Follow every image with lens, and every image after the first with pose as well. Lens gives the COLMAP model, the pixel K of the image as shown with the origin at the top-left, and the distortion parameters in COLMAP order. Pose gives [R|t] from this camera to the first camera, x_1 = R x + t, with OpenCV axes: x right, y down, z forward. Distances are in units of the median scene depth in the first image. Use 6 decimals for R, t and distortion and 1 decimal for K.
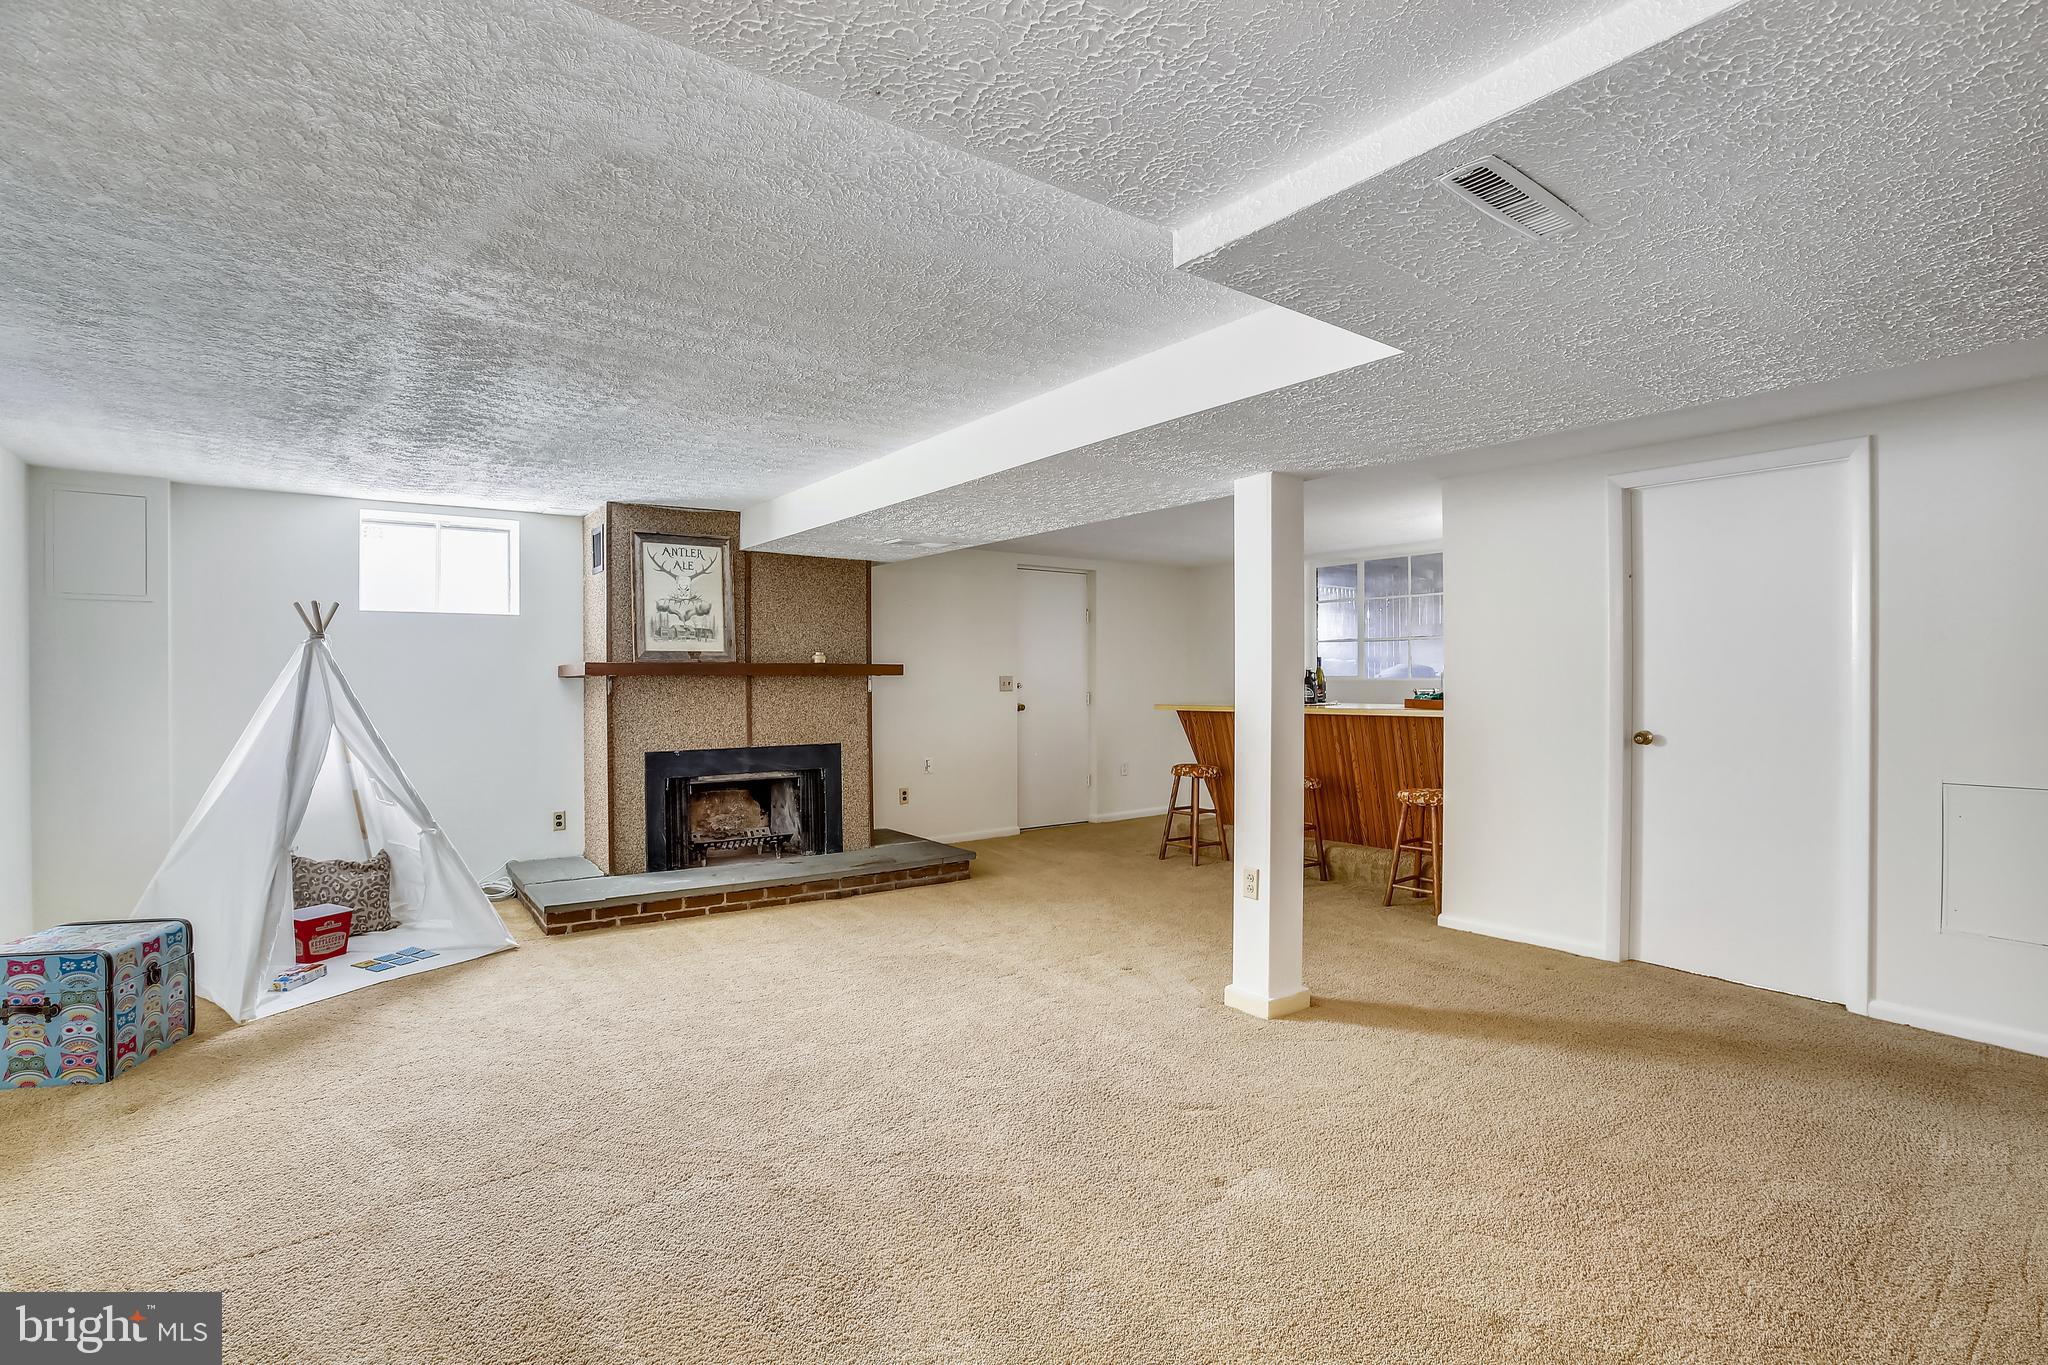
lens RADIAL K [[998.4, 0, 1024.0], [0, 998.4, 682.5], [0, 0, 1]] dist [-0.001207, -0.000099]
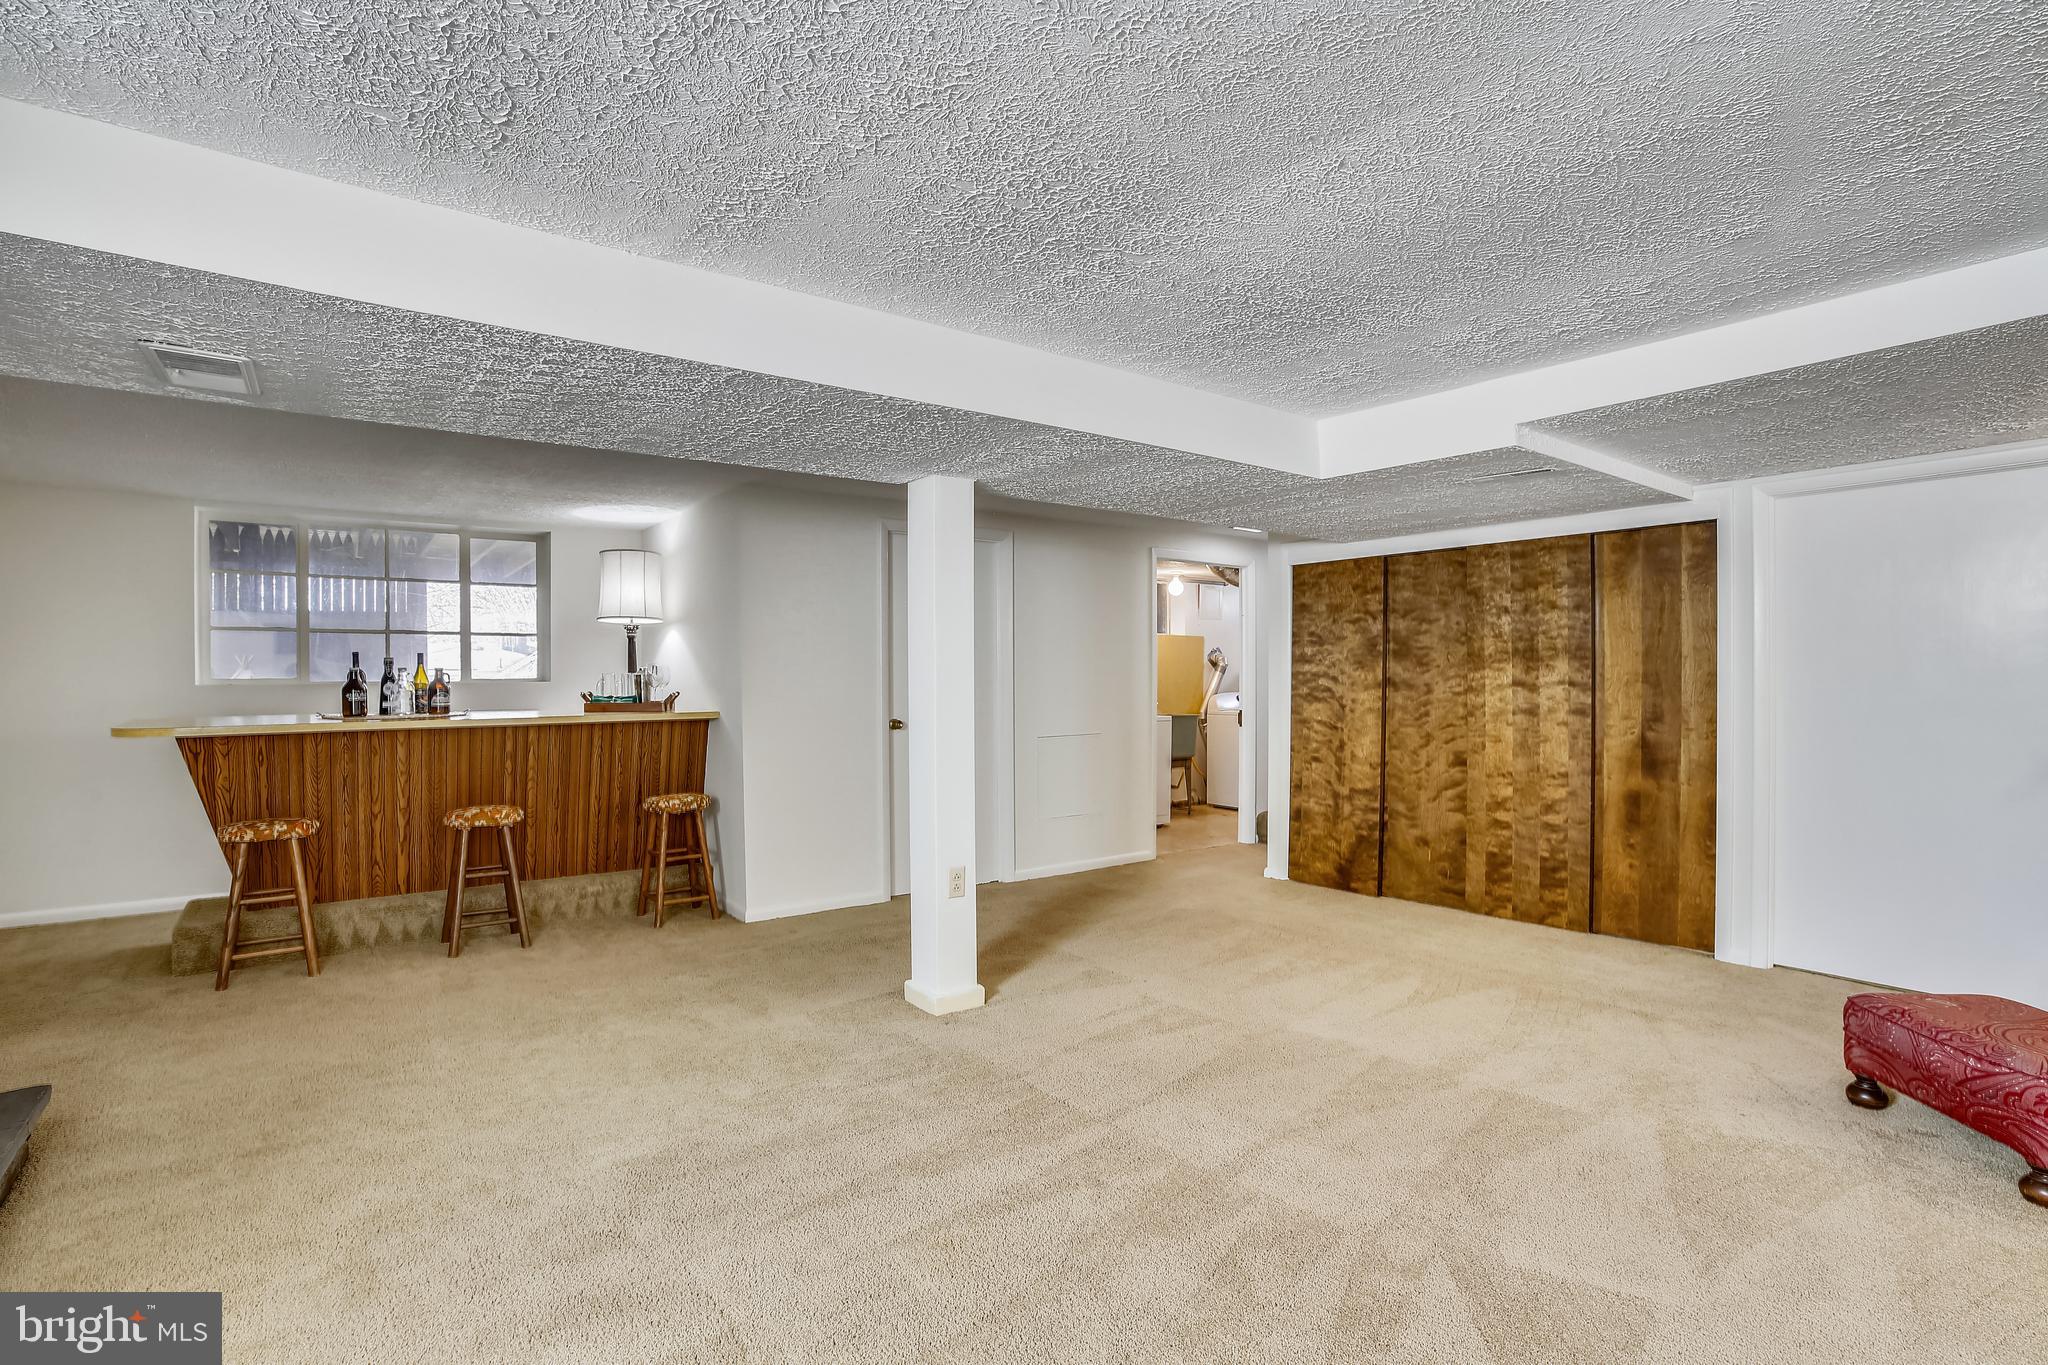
lens RADIAL K [[998.4, 0, 1024.0], [0, 998.4, 682.5], [0, 0, 1]] dist [-0.001207, -0.000099]
pose [[0.023423, 0.000739, 0.999725, -0.514925], [0.009151, 0.999958, -0.000953, 0.002329], [-0.999684, 0.009171, 0.023415, 0.601975]]
